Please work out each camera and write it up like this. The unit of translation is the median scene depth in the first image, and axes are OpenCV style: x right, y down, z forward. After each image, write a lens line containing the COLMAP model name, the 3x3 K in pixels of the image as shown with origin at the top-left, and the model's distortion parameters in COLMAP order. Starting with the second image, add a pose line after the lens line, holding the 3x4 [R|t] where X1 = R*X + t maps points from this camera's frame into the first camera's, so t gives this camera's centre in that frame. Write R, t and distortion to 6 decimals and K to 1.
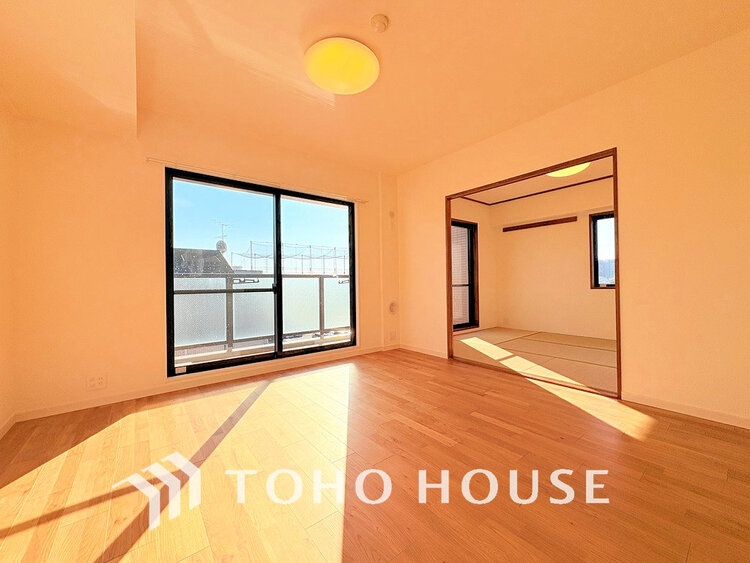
lens RADIAL K [[300.0, 0, 374.4], [0, 300.0, 283.2], [0, 0, 1]] dist [0.004837, 0.000010]
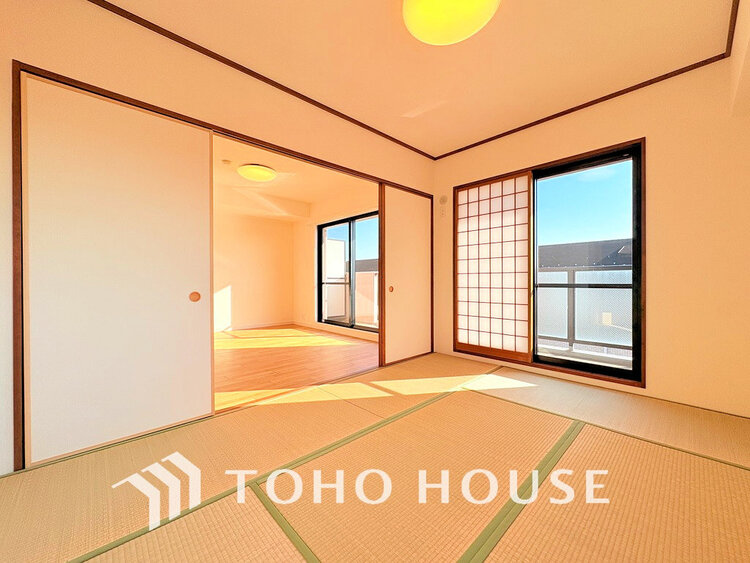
lens RADIAL K [[300.0, 0, 372.9], [0, 300.0, 281.0], [0, 0, 1]] dist [0.004837, 0.000010]
pose [[0.080313, 0.016187, -0.996638, 0.402122], [0.002898, 0.999860, 0.016473, -0.005036], [0.996765, -0.004211, 0.080255, 0.327914]]
